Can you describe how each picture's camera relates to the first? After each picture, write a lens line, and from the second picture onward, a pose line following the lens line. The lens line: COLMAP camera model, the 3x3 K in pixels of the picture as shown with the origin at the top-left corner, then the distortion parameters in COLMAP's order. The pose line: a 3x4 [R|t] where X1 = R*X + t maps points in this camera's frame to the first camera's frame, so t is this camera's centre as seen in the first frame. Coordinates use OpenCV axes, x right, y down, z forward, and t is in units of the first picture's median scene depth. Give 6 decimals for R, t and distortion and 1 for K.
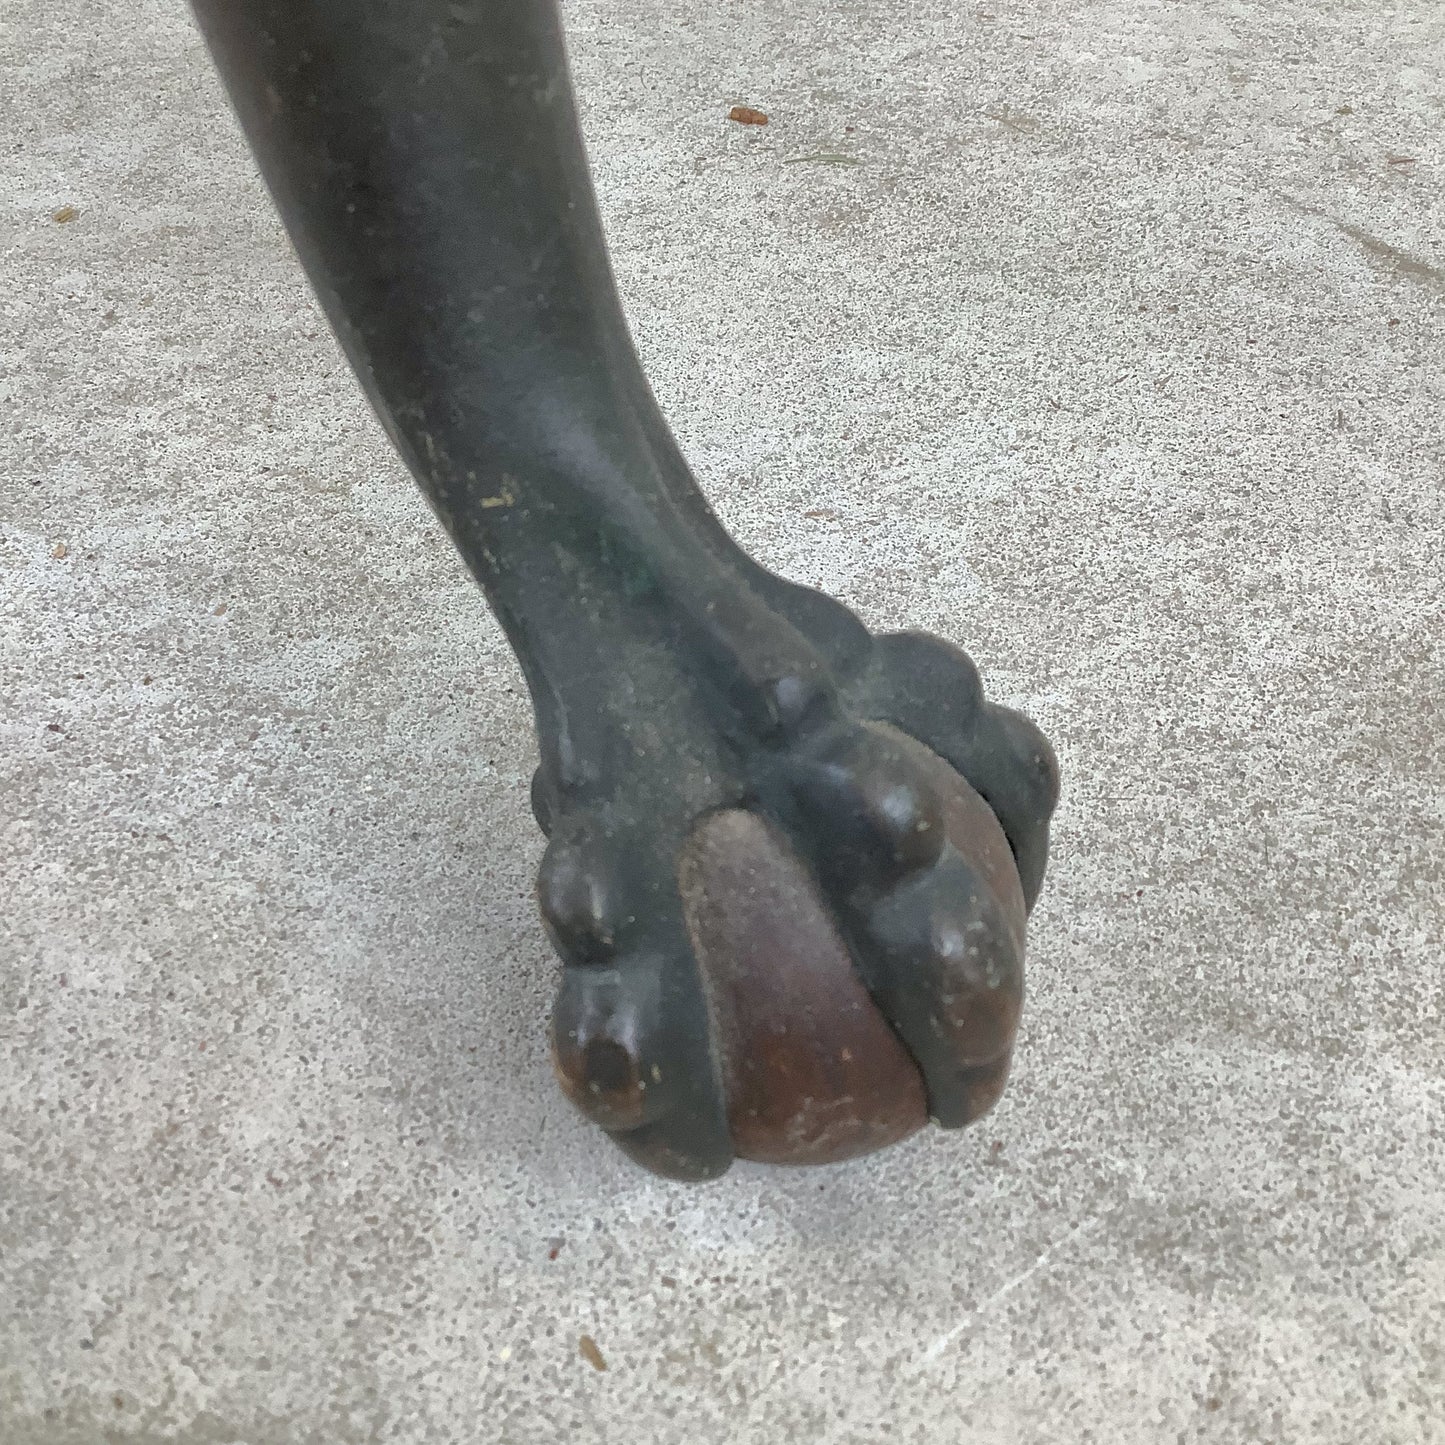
lens RADIAL K [[1744.5, 0, 722.5], [0, 1744.5, 722.5], [0, 0, 1]] dist [0.160969, -0.388412]
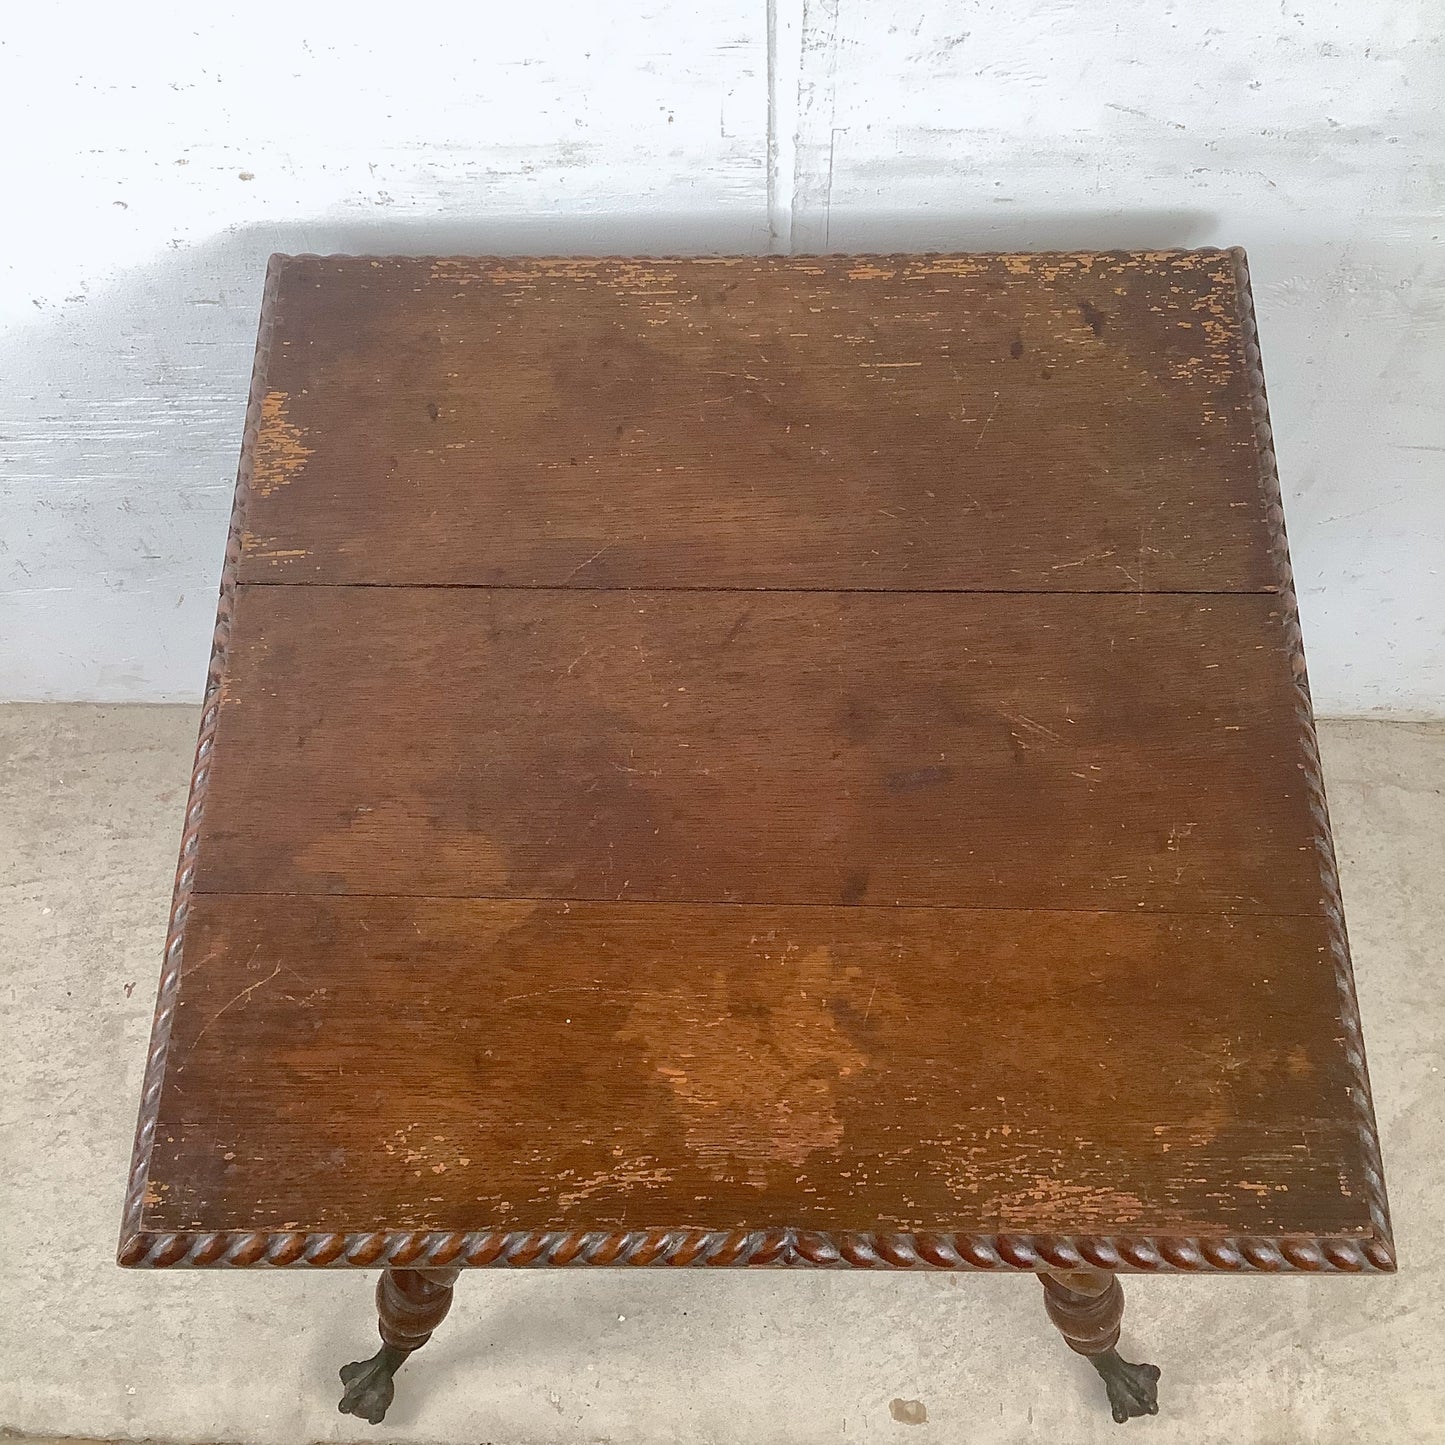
lens RADIAL K [[1746.1, 0, 724.2], [0, 1746.1, 724.3], [0, 0, 1]] dist [0.158809, -0.360138]
pose [[0.995651, -0.087957, -0.030712, -0.853815], [0.093148, 0.933618, 0.345950, -3.755968], [-0.001755, -0.347307, 0.937750, -3.722200]]
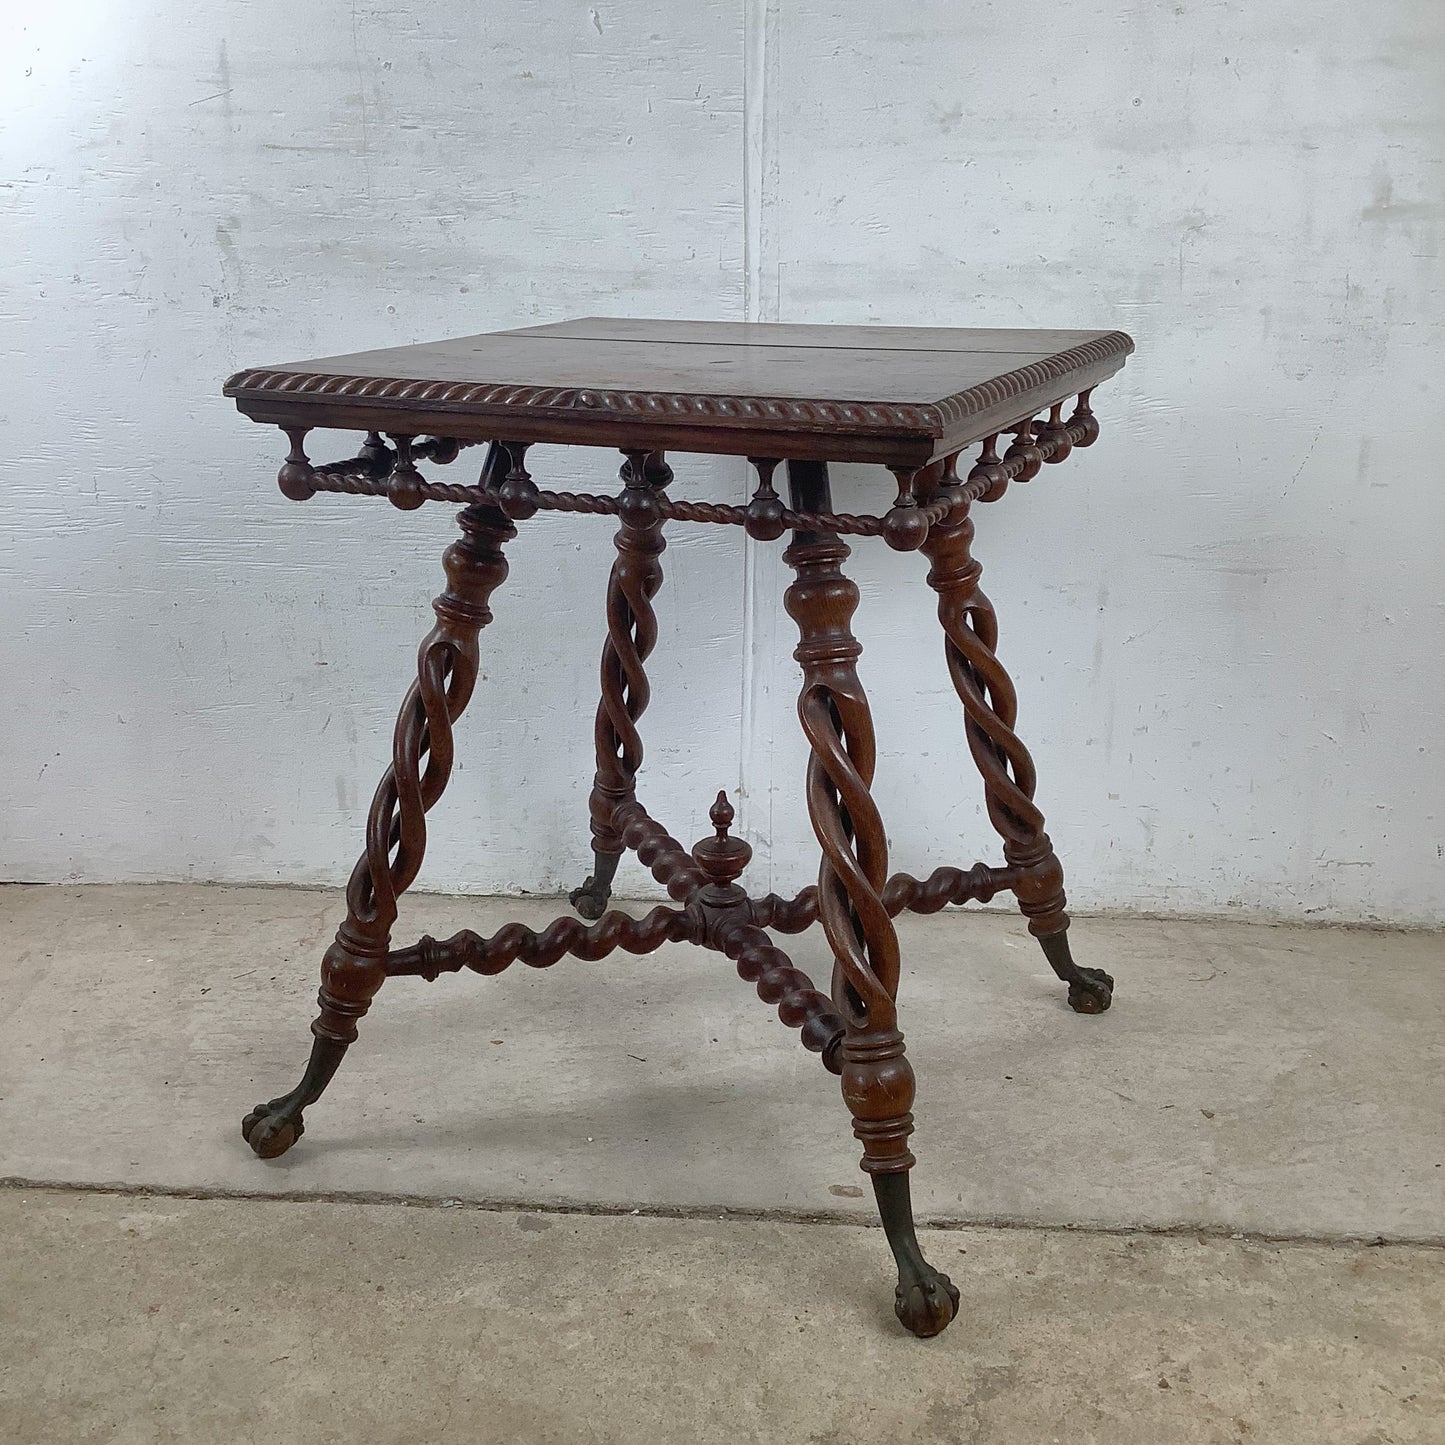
lens RADIAL K [[1744.5, 0, 722.5], [0, 1744.5, 722.5], [0, 0, 1]] dist [0.160969, -0.388412]
pose [[0.998463, -0.055273, 0.004041, -0.988894], [0.050976, 0.887342, -0.458286, 1.361580], [0.021745, 0.457788, 0.888795, -5.233245]]
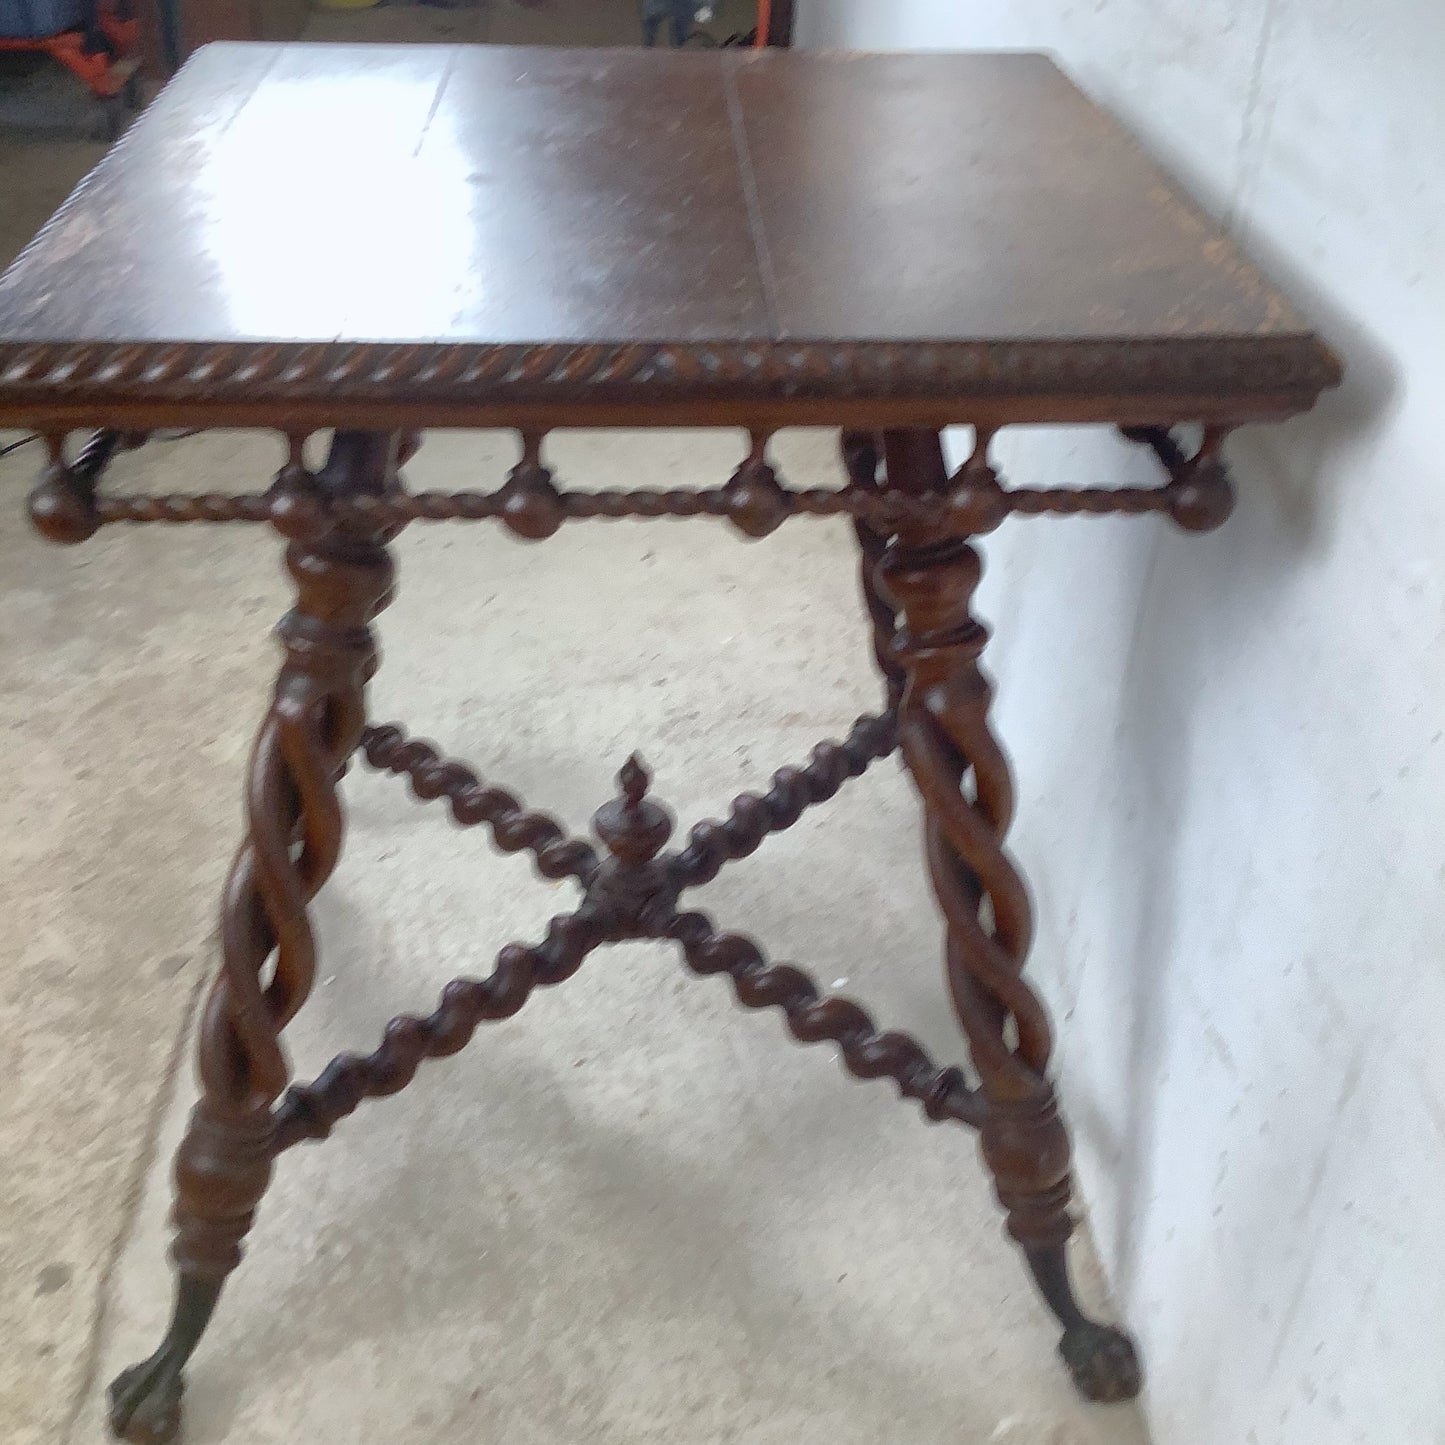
lens RADIAL K [[1744.5, 0, 722.5], [0, 1744.5, 722.5], [0, 0, 1]] dist [0.160969, -0.388412]
pose [[0.135064, 0.492343, -0.859858, 2.888620], [-0.694958, 0.665632, 0.271971, -2.976037], [0.706252, 0.560832, 0.432060, -1.122755]]
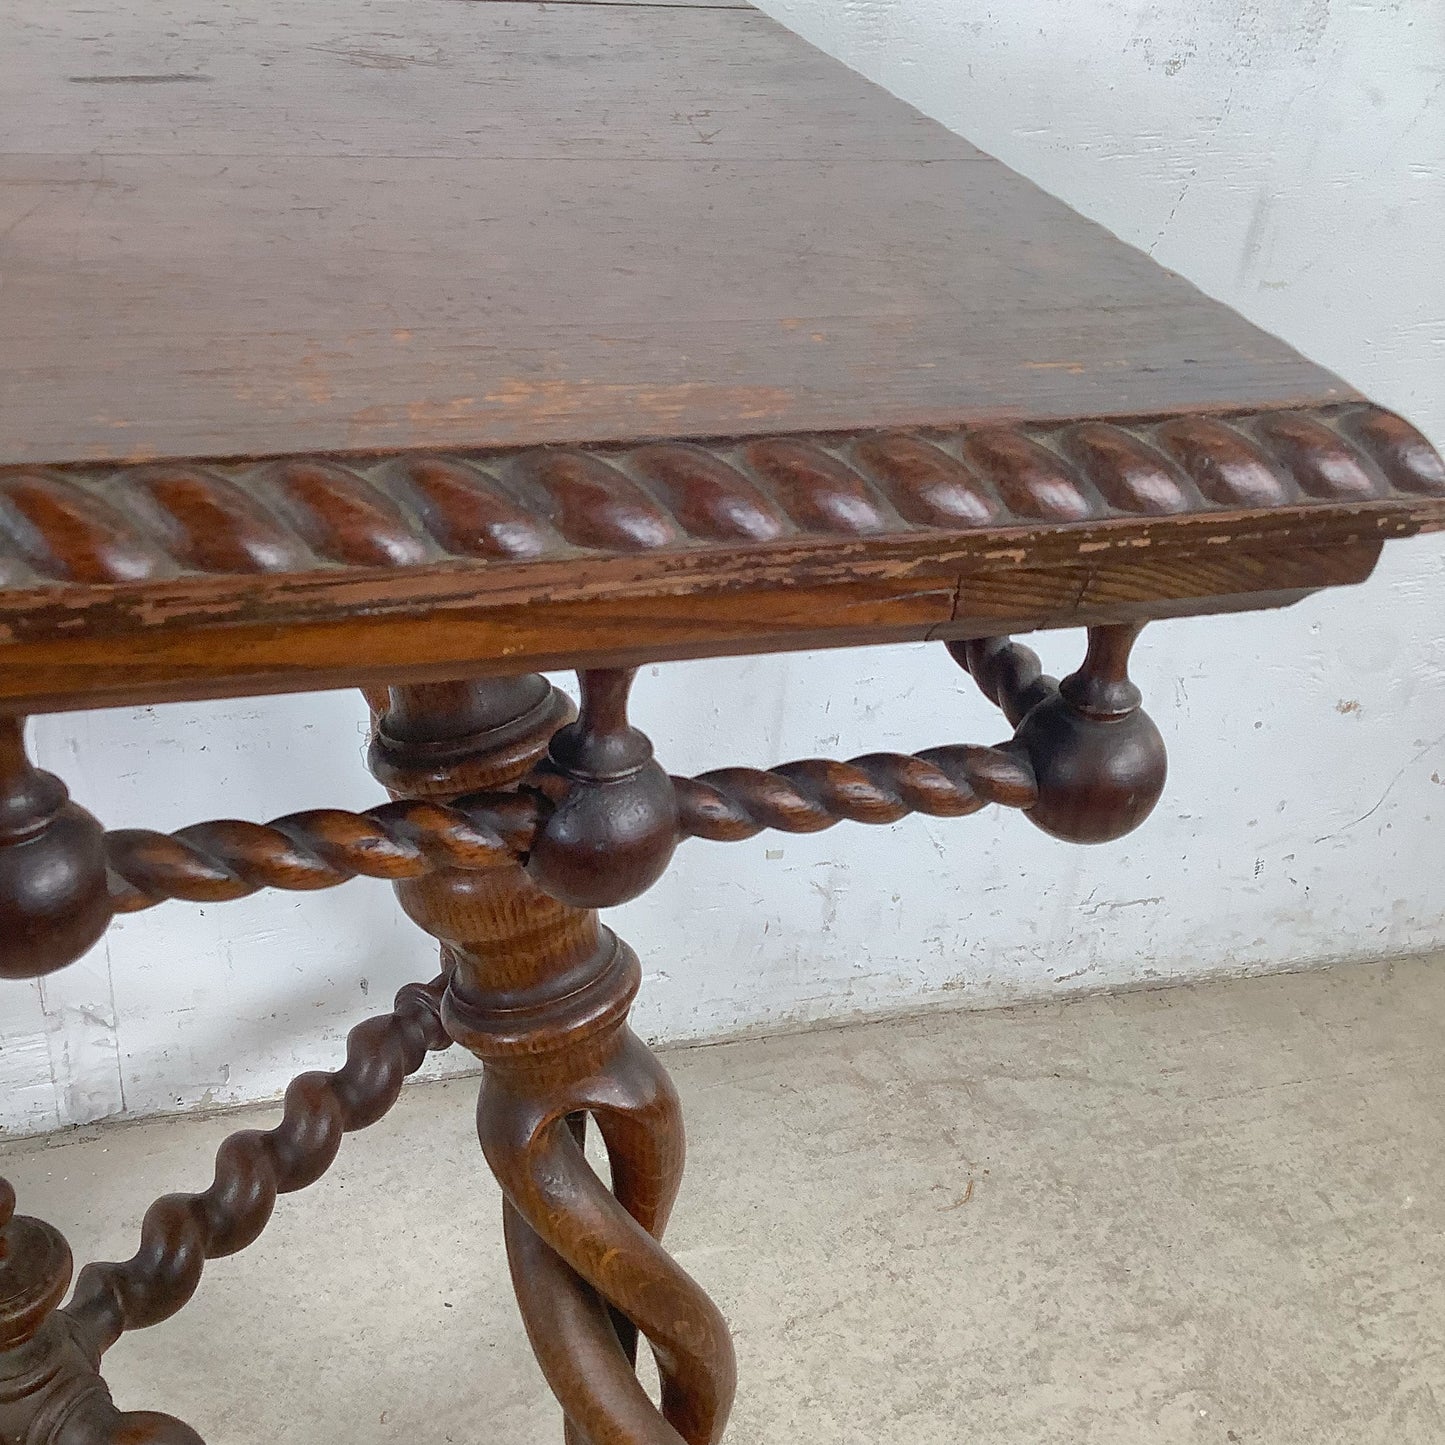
lens RADIAL K [[1746.1, 0, 724.2], [0, 1746.1, 724.3], [0, 0, 1]] dist [0.158809, -0.360138]
pose [[0.925276, -0.167609, 0.340253, -0.746292], [0.229944, 0.961297, -0.151767, -1.514337], [-0.301647, 0.218666, 0.928006, -2.093342]]
